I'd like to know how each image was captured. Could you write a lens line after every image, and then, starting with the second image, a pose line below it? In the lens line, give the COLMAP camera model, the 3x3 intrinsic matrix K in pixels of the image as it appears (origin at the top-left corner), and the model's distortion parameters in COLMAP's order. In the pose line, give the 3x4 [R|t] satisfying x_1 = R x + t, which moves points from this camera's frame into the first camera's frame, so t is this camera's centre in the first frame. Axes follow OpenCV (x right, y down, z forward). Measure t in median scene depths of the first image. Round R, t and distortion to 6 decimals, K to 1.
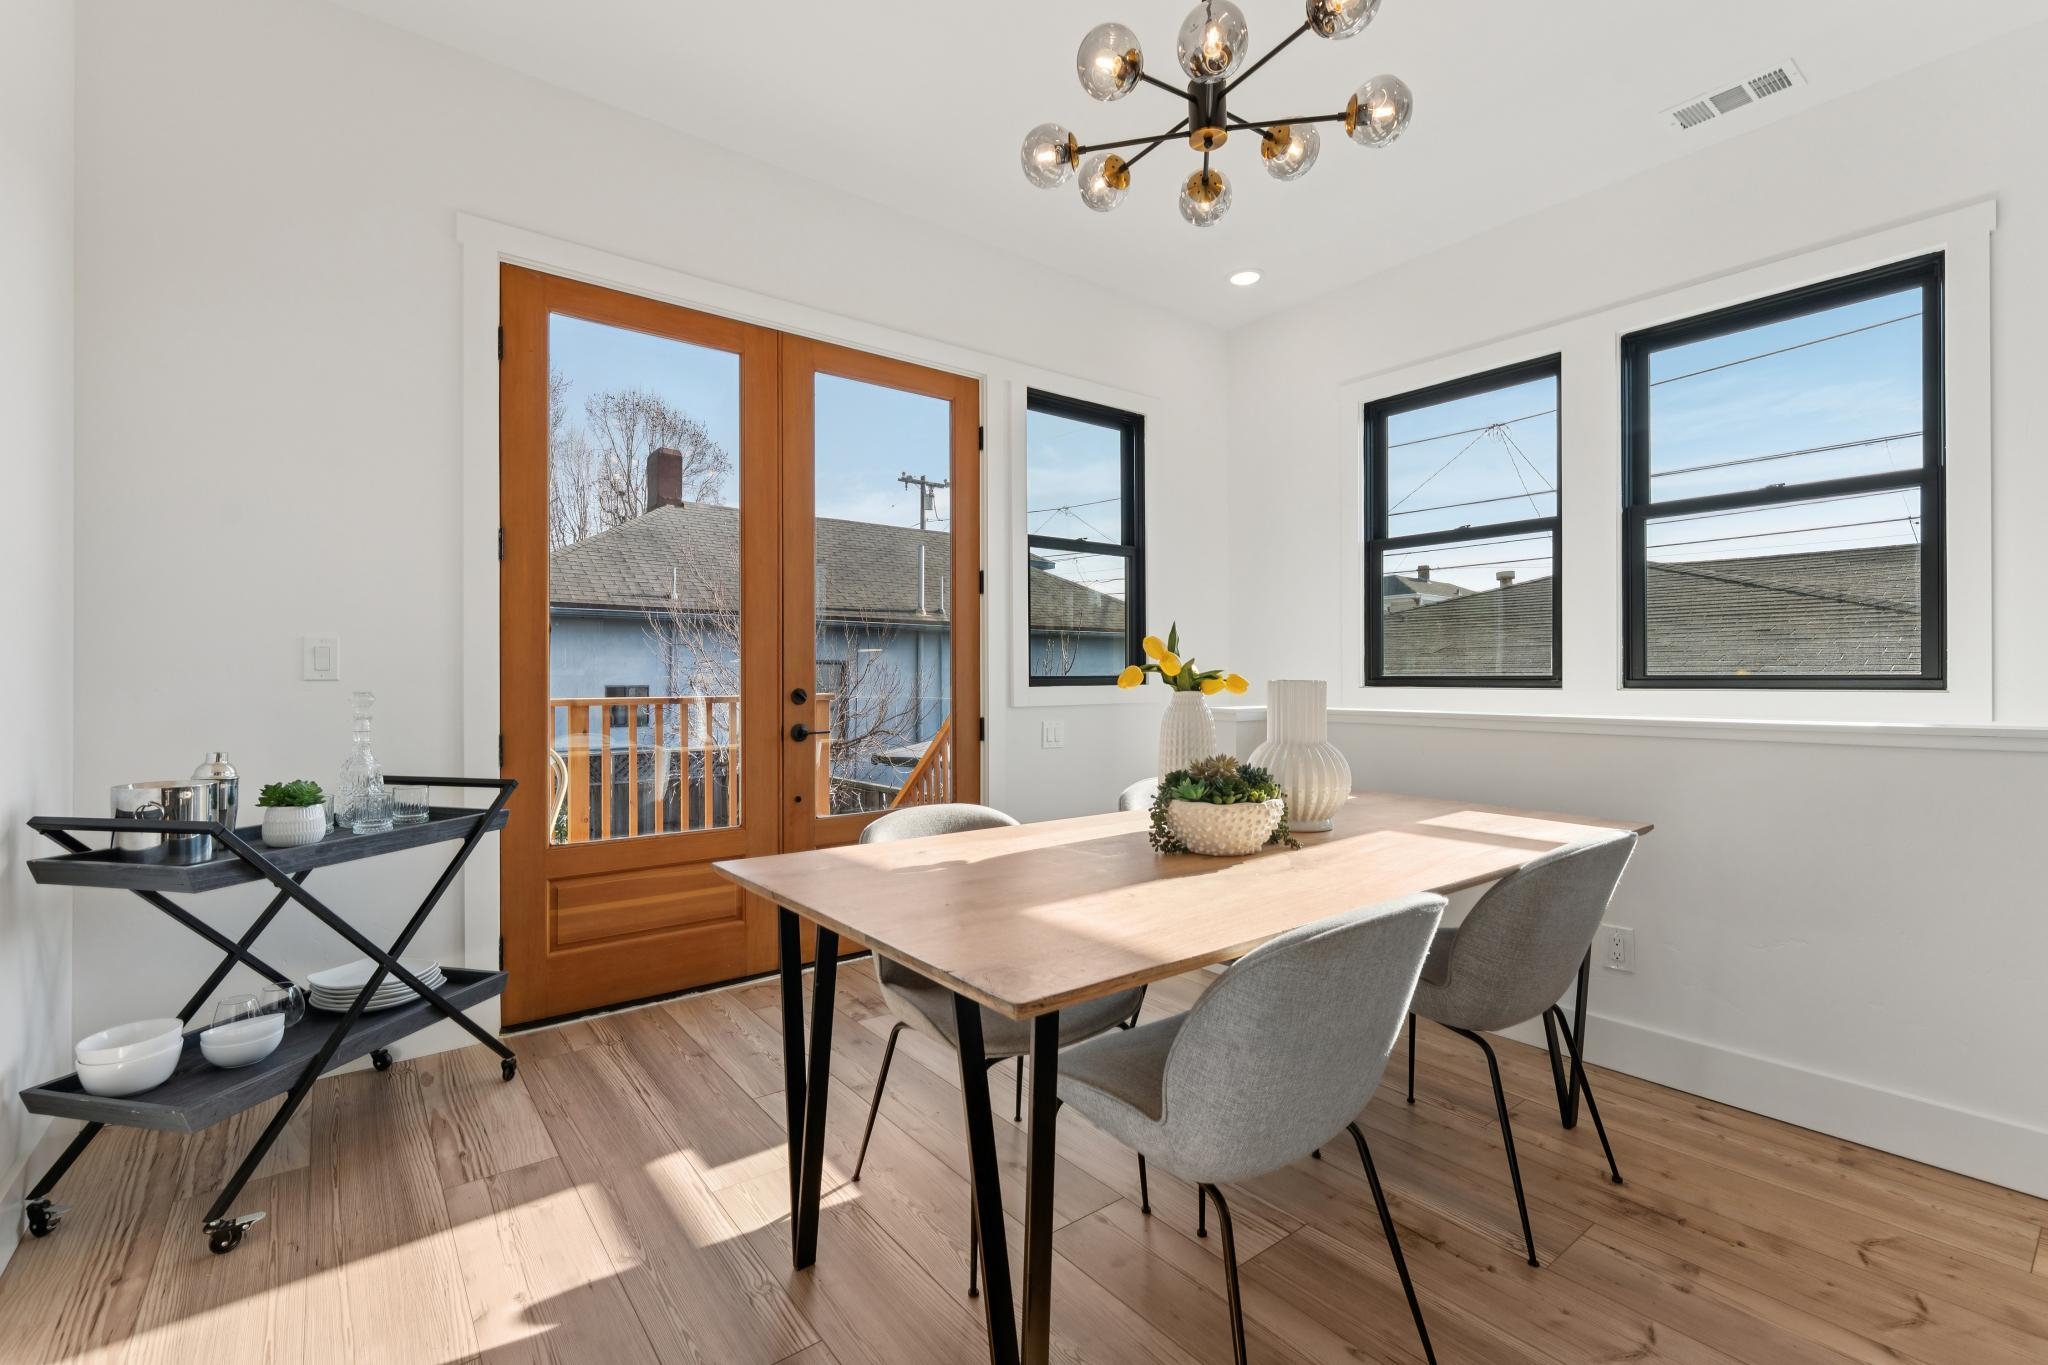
lens RADIAL K [[946.9, 0, 1074.3], [0, 946.9, 669.6], [0, 0, 1]] dist [-0.001926, 0.000352]
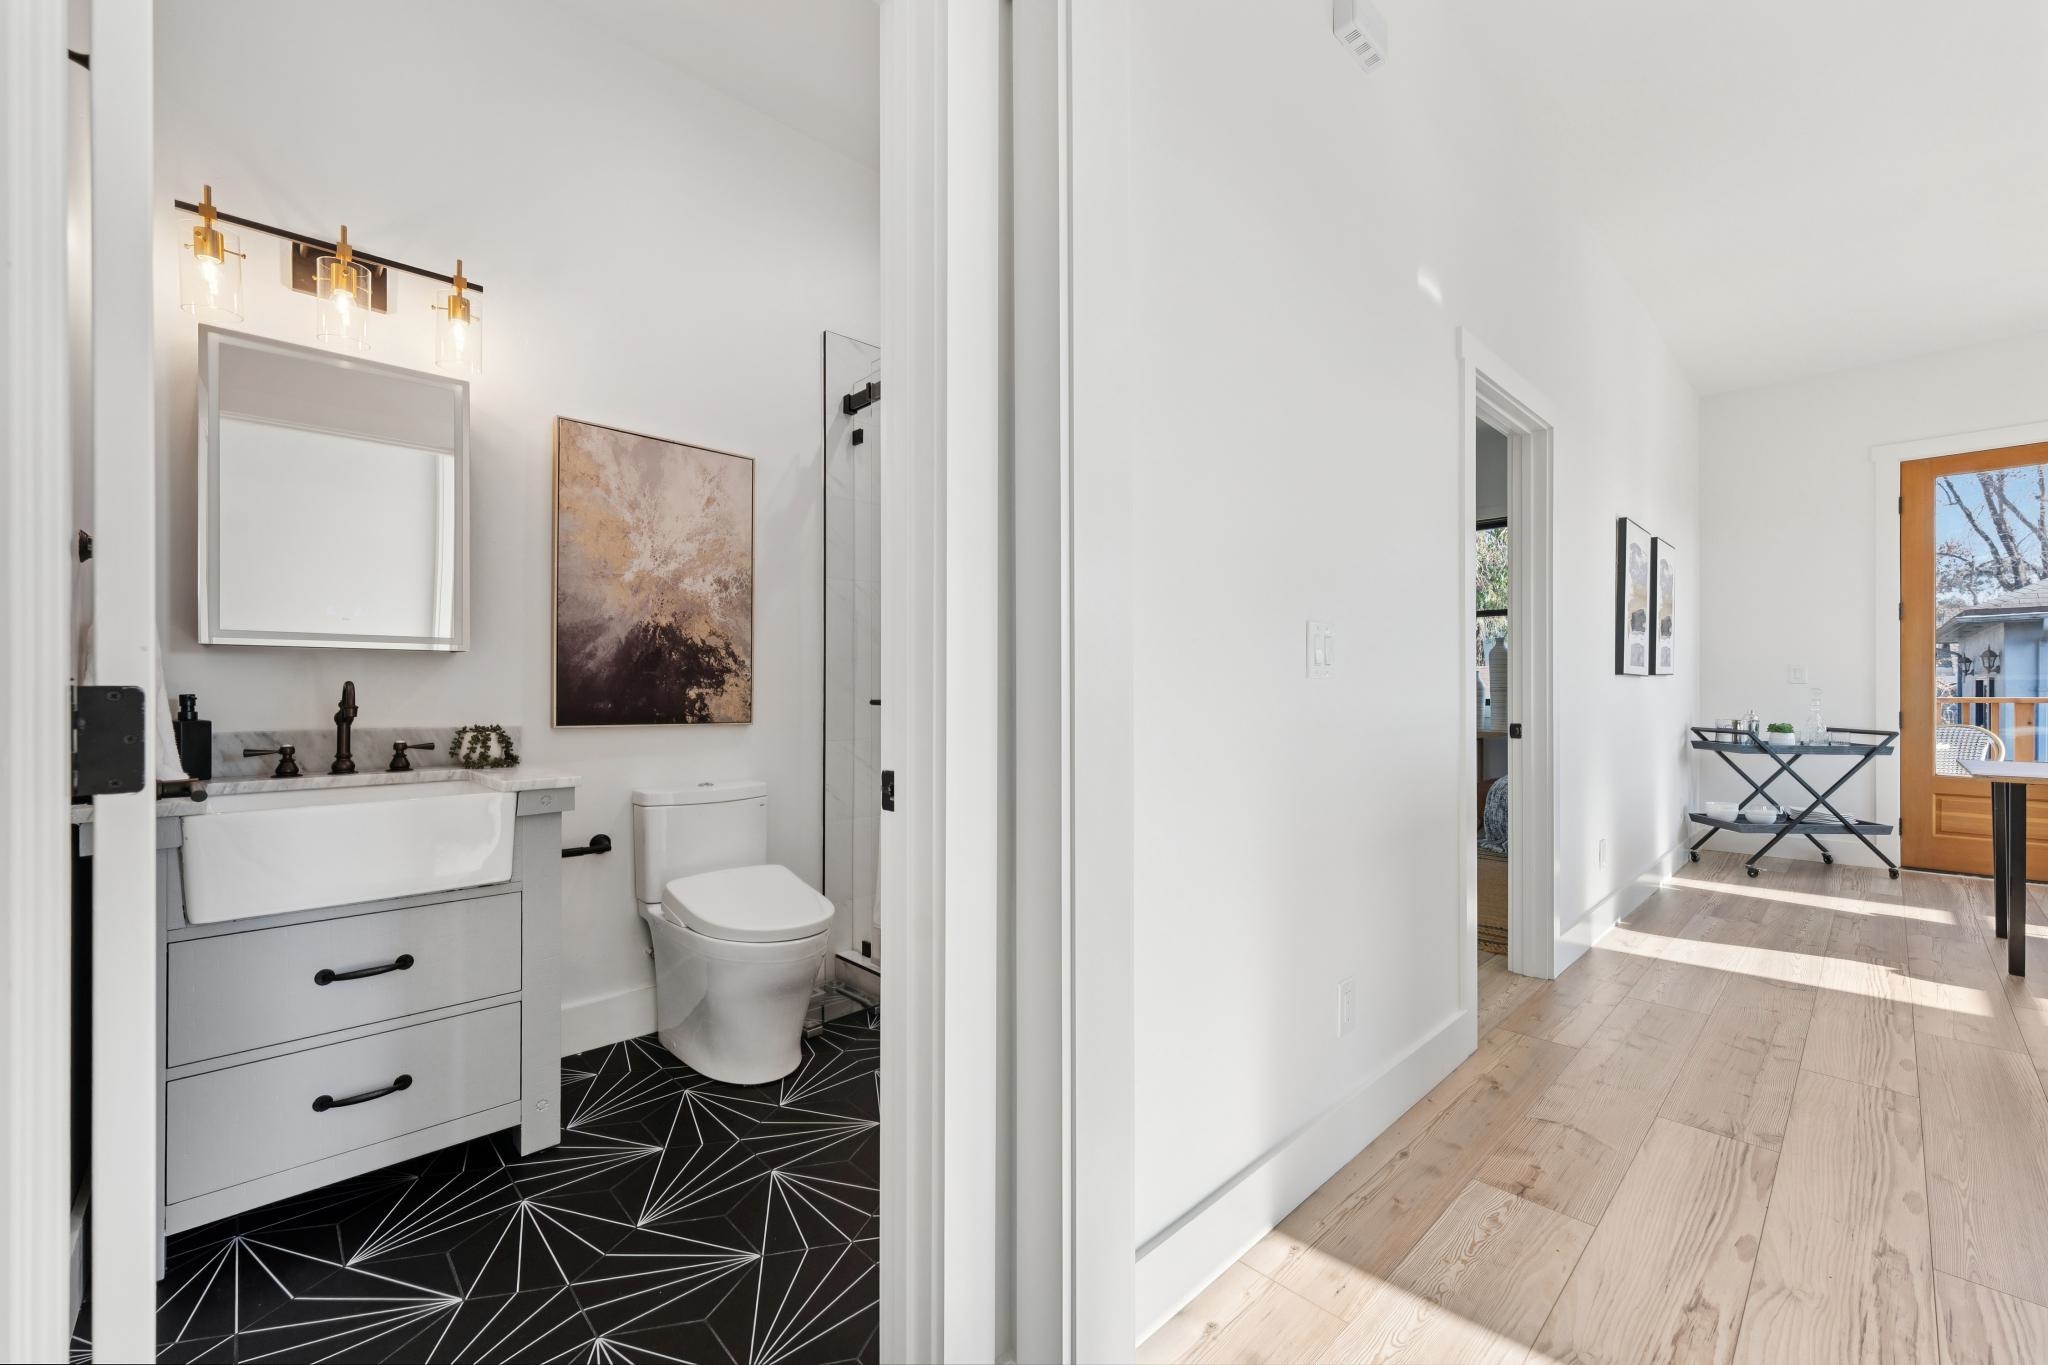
lens RADIAL K [[808.7, 0, 1023.2], [0, 808.7, 691.0], [0, 0, 1]] dist [-0.001512, 0.000379]
pose [[0.100009, 0.006557, -0.994965, 1.122187], [0.008984, 0.999932, 0.007493, -0.001265], [0.994946, -0.009688, 0.099943, -1.234232]]
